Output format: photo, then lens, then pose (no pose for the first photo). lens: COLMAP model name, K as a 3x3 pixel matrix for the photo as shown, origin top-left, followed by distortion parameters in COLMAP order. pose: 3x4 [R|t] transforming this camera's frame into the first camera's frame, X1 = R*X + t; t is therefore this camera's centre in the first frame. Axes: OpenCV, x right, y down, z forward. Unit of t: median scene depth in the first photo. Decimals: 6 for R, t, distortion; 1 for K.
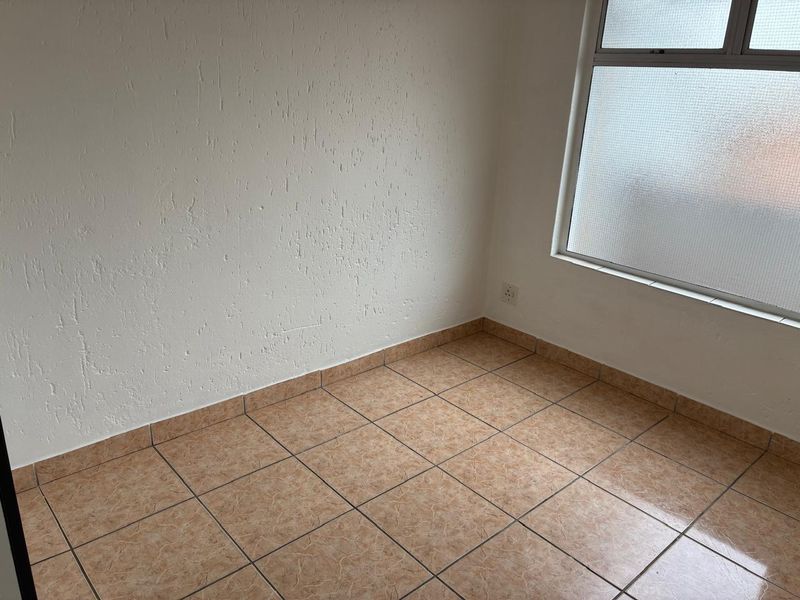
lens RADIAL K [[608.7, 0, 400.0], [0, 608.7, 300.0], [0, 0, 1]] dist [0.000197, -0.008979]
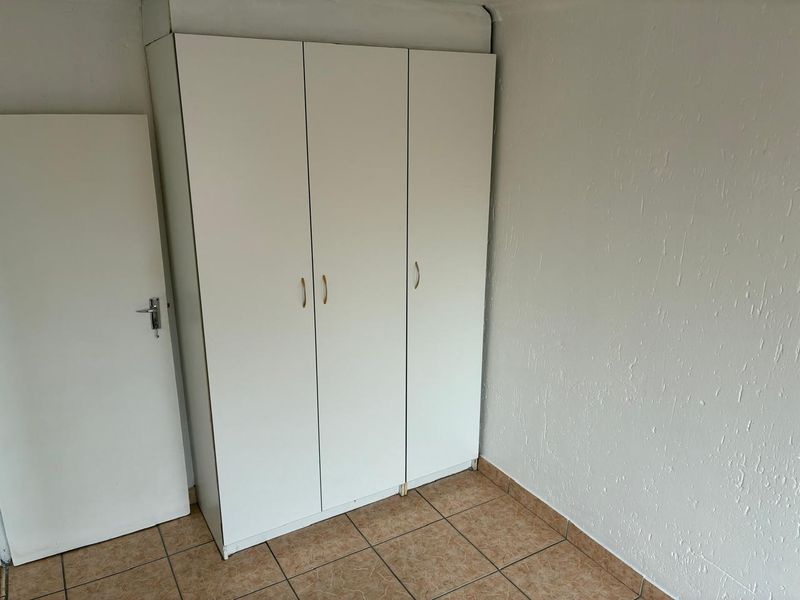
lens RADIAL K [[608.7, 0, 400.0], [0, 608.7, 300.0], [0, 0, 1]] dist [0.000197, -0.008979]
pose [[-0.195813, 0.224067, -0.954700, 0.700948], [-0.350476, 0.893257, 0.281530, -0.405442], [0.915873, 0.389727, -0.096381, 0.698954]]
